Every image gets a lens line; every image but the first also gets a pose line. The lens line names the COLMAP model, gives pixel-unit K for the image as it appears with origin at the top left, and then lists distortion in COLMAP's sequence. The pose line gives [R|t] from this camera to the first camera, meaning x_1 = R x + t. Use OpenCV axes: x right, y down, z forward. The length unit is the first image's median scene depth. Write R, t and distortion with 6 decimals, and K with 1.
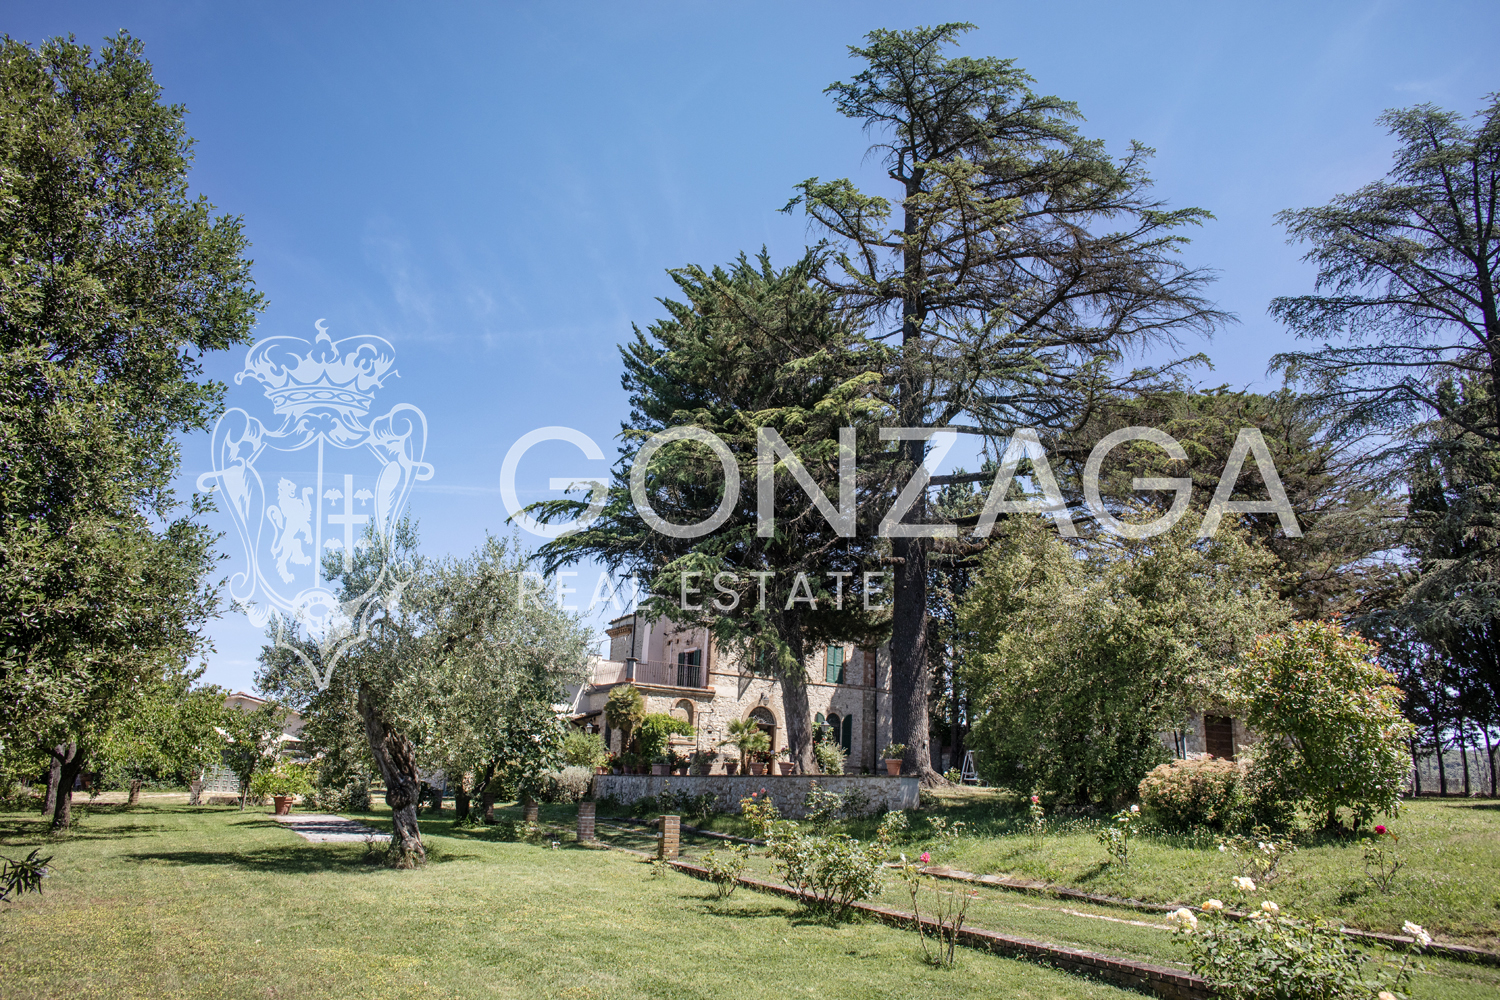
lens RADIAL K [[1067.7, 0, 742.9], [0, 1067.7, 504.7], [0, 0, 1]] dist [-0.045479, 0.041869]
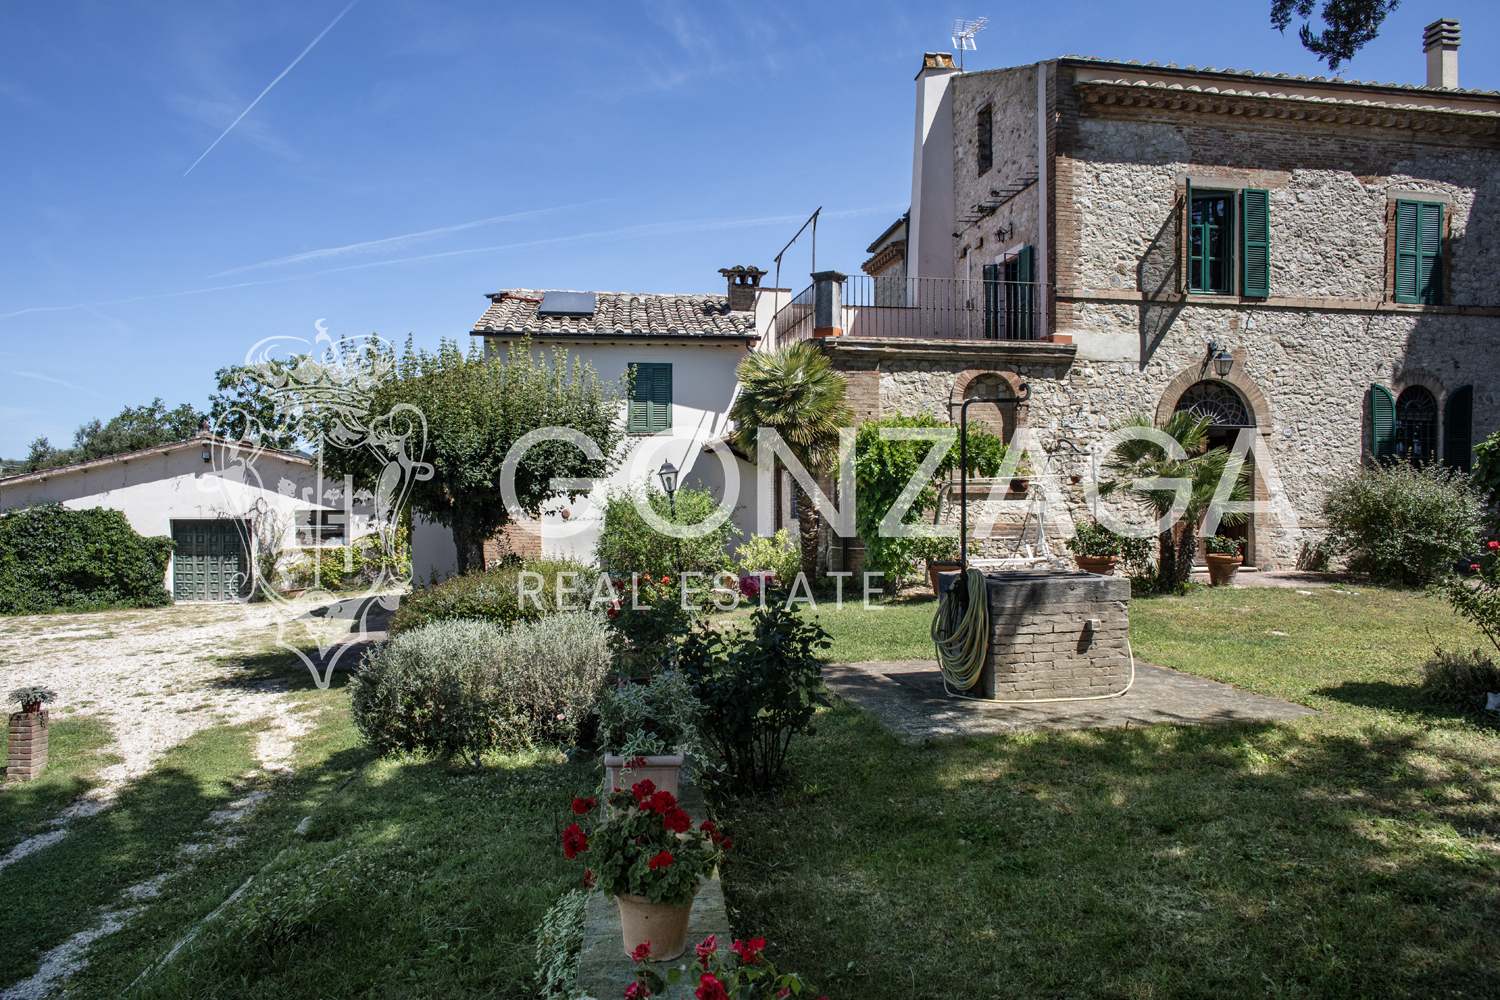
lens RADIAL K [[1067.7, 0, 745.2], [0, 1067.7, 494.0], [0, 0, 1]] dist [-0.045479, 0.041869]
pose [[0.932384, -0.042218, -0.358994, -0.002666], [0.132695, 0.963792, 0.231295, 0.123148], [0.336231, -0.263292, 0.904227, 0.613193]]
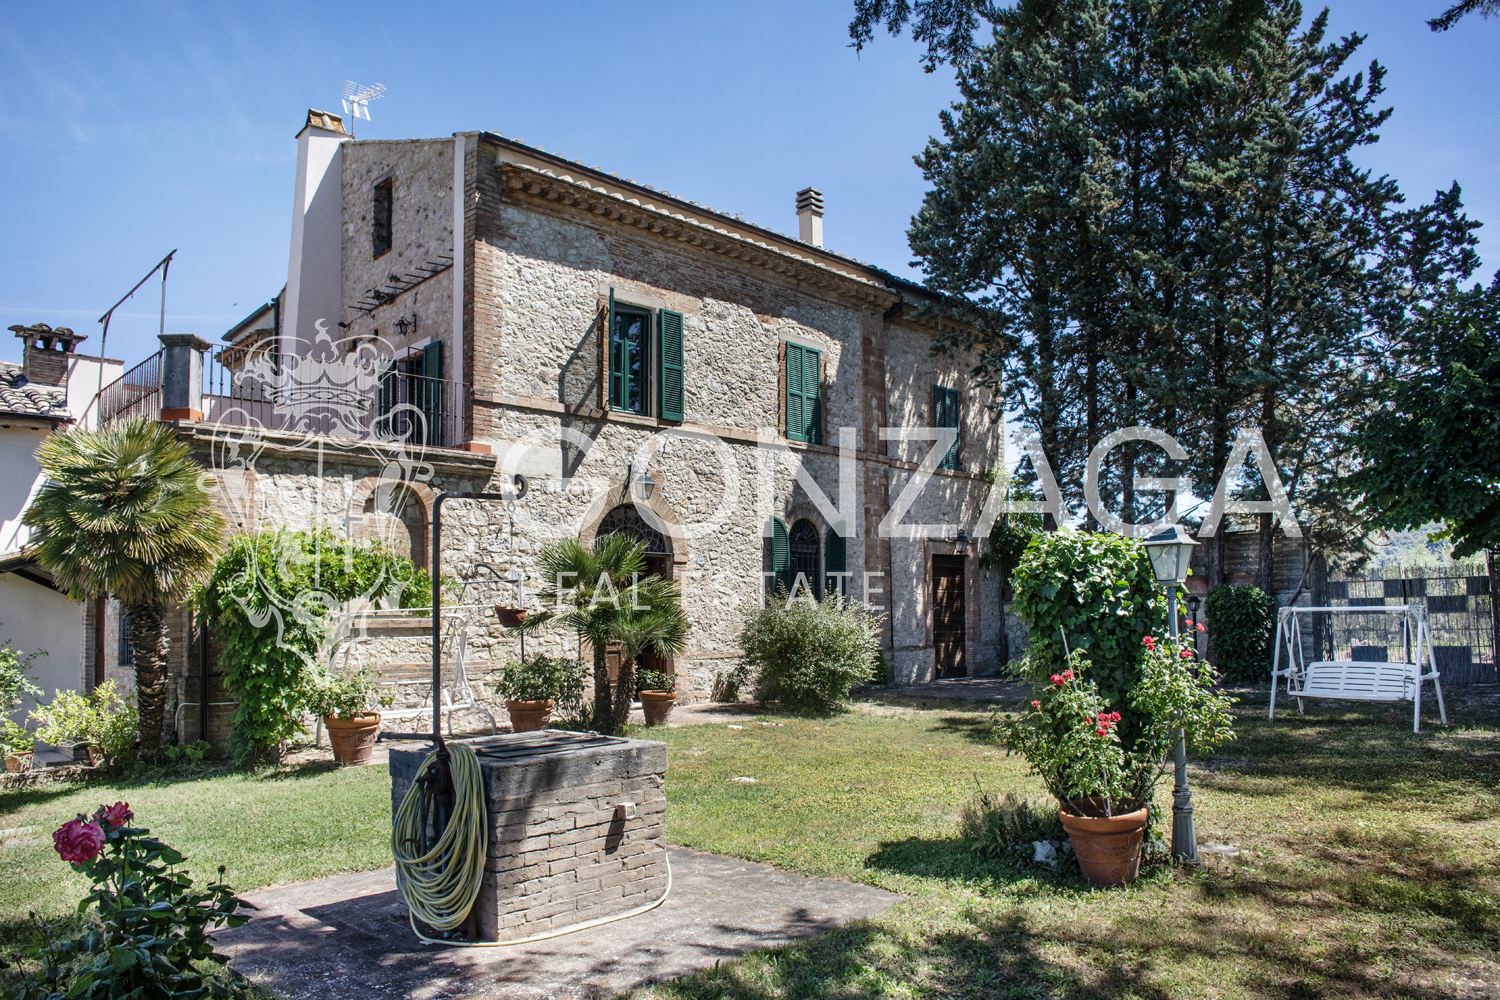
lens RADIAL K [[1067.7, 0, 731.1], [0, 1067.7, 558.0], [0, 0, 1]] dist [-0.045479, 0.041869]
pose [[0.975928, -0.043504, 0.213708, -0.026039], [-0.001864, 0.978203, 0.207641, 0.136582], [-0.218083, -0.203041, 0.954575, 0.667861]]
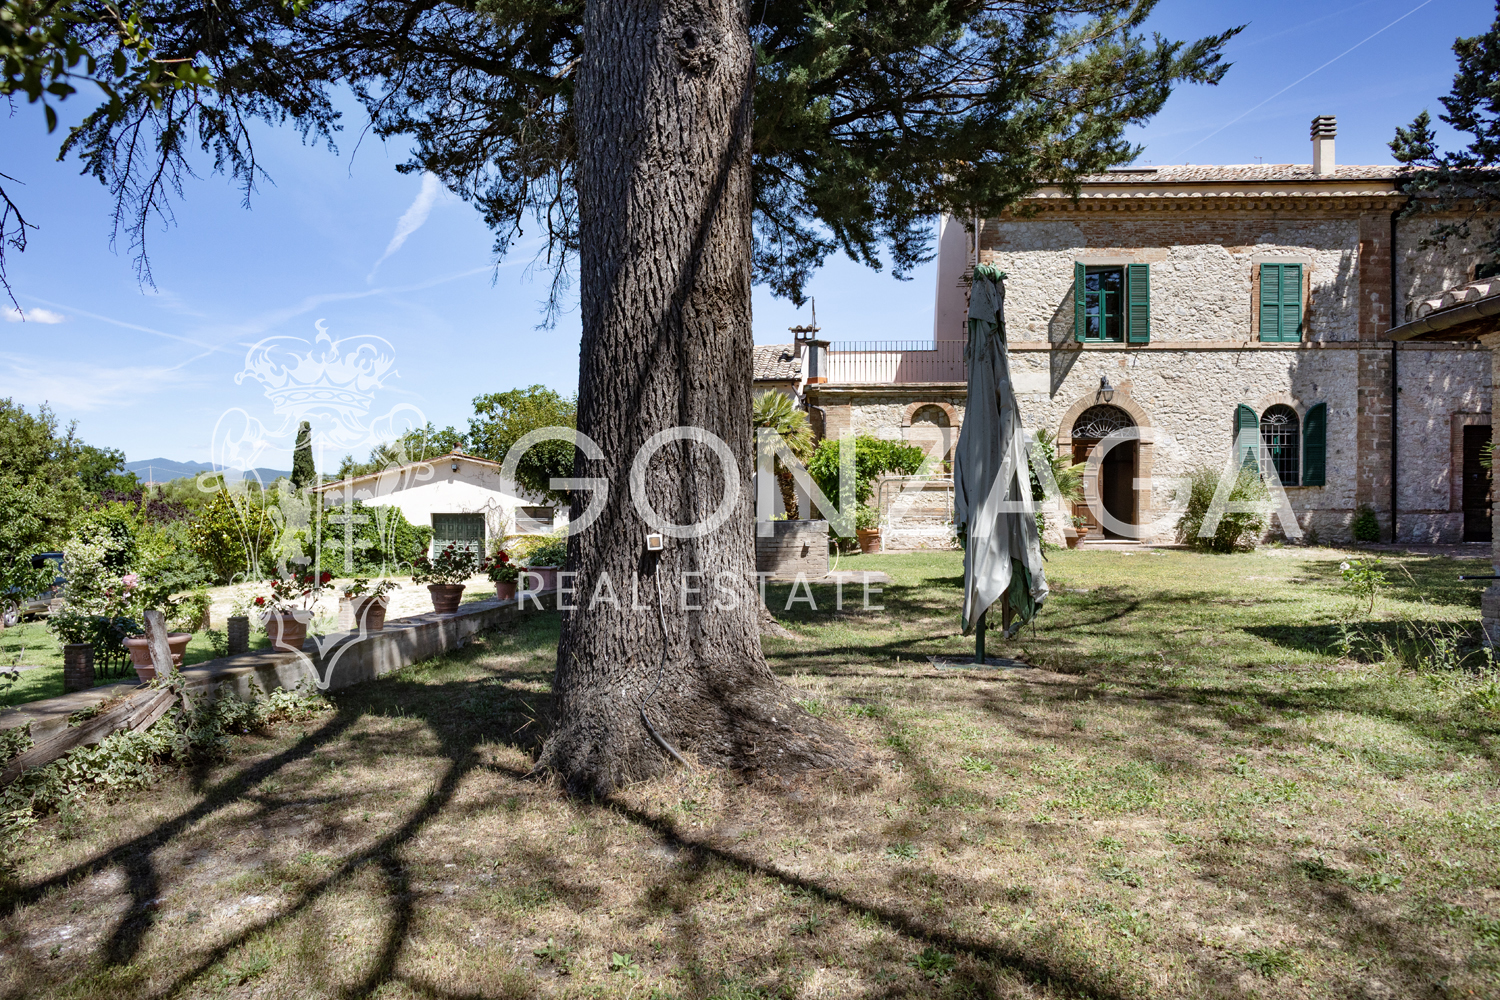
lens RADIAL K [[1067.7, 0, 759.3], [0, 1067.7, 510.5], [0, 0, 1]] dist [-0.045479, 0.041869]
pose [[0.829717, -0.040505, -0.556712, 0.163514], [0.184640, 0.961134, 0.205255, 0.105462], [0.526761, -0.273095, 0.804948, 0.500476]]
